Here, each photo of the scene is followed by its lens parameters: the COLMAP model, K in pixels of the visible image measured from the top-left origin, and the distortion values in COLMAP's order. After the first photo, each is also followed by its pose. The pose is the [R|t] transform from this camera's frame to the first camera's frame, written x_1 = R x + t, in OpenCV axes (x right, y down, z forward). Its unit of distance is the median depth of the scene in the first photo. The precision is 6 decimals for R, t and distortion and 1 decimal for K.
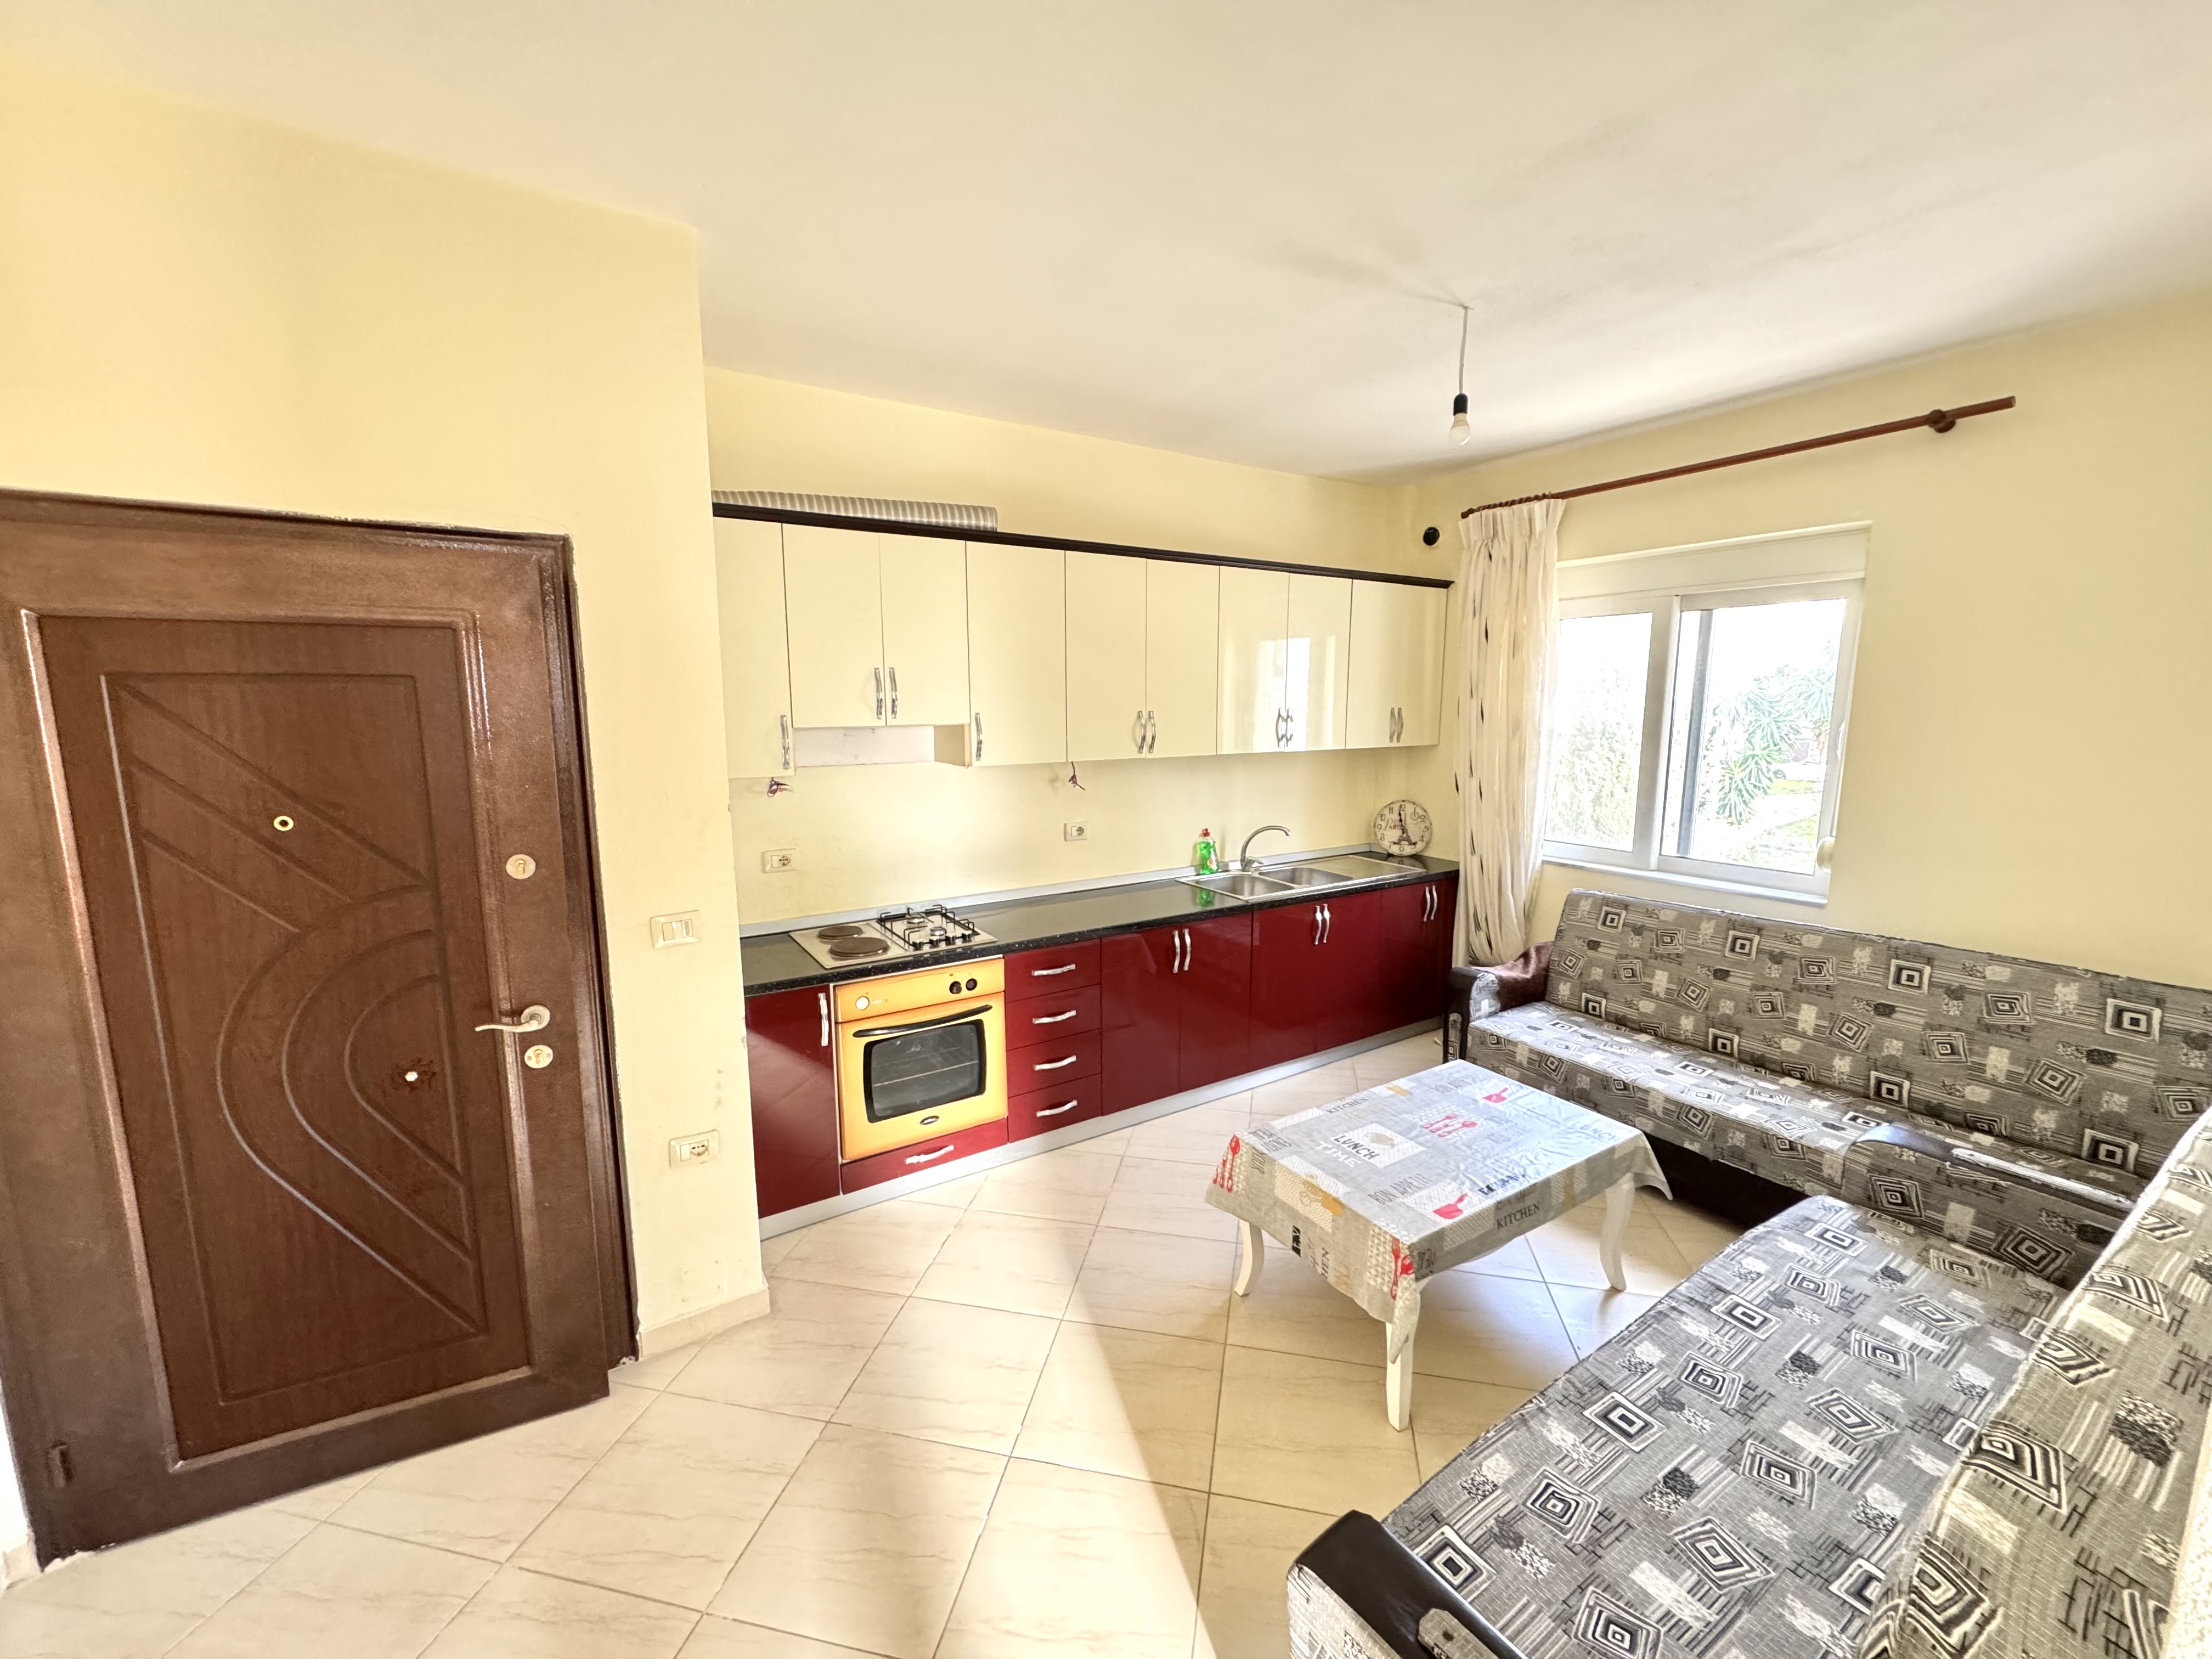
lens RADIAL K [[881.7, 0, 1101.4], [0, 881.7, 829.8], [0, 0, 1]] dist [0.001617, 0.000449]
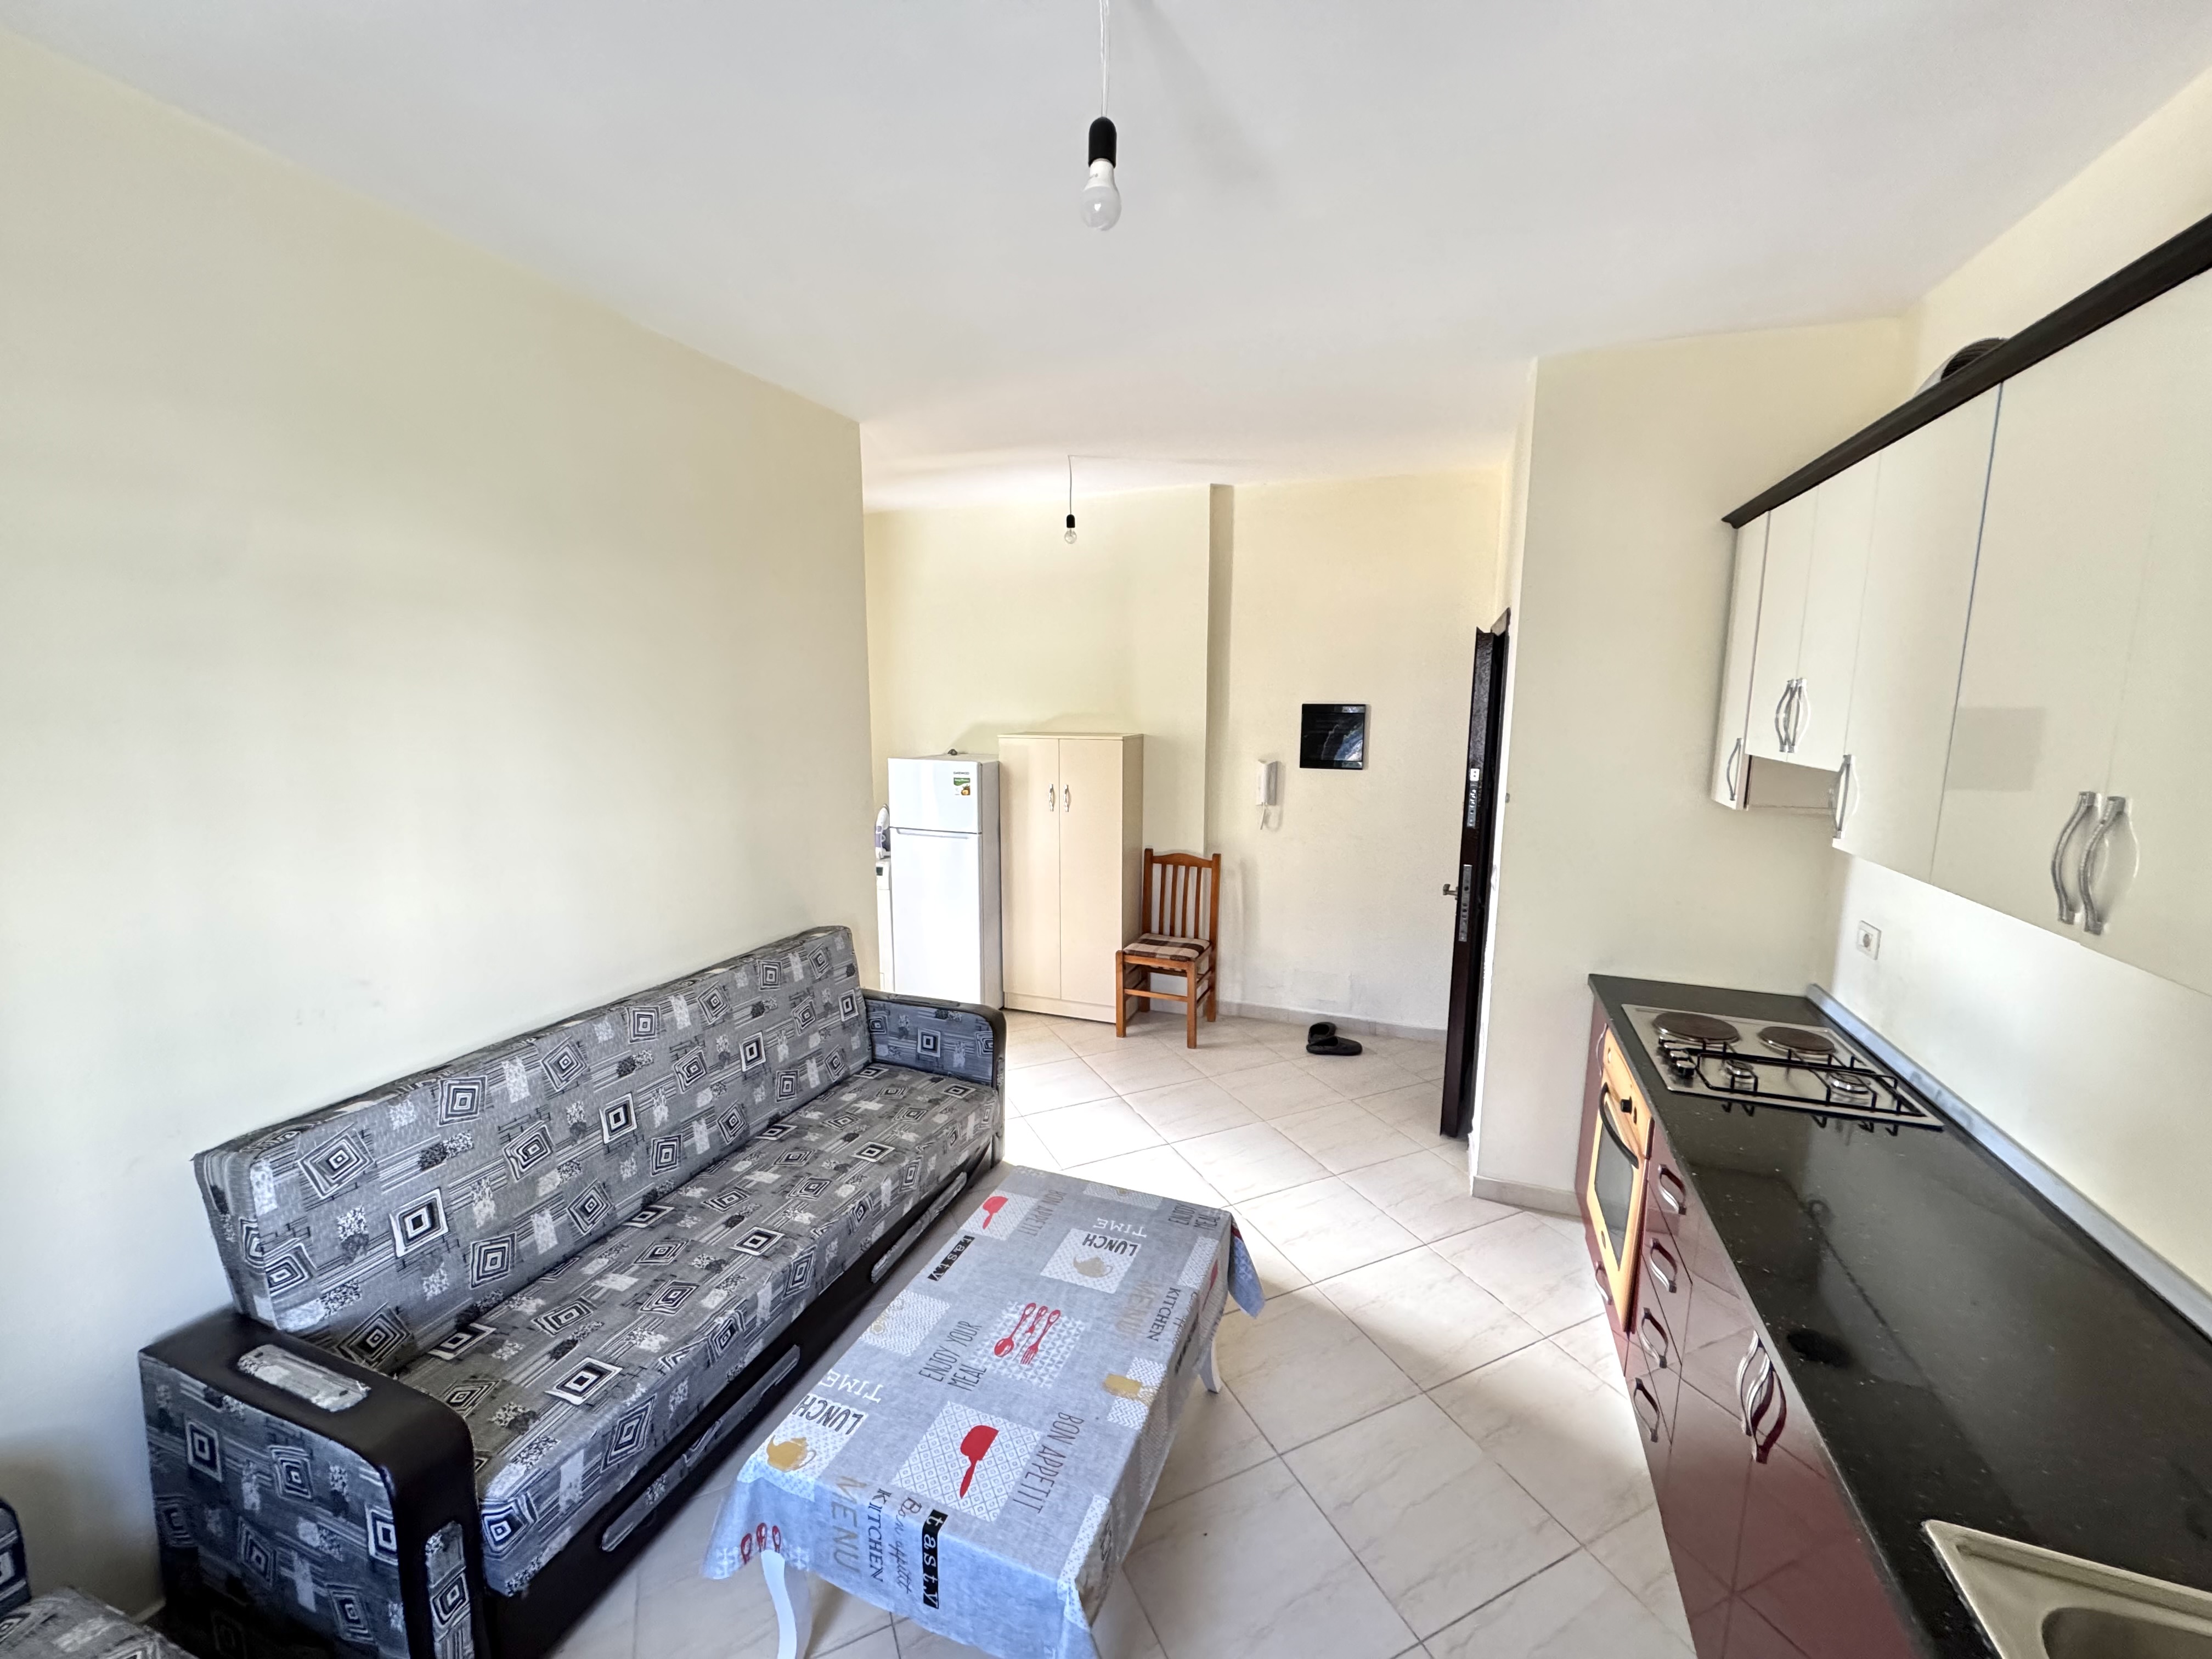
lens RADIAL K [[881.7, 0, 1108.3], [0, 881.7, 827.0], [0, 0, 1]] dist [0.001617, 0.000449]
pose [[-0.798999, 0.088055, -0.594850, 0.745930], [-0.087502, 0.961667, 0.259886, -0.246965], [0.594932, 0.259699, -0.760665, 1.508940]]
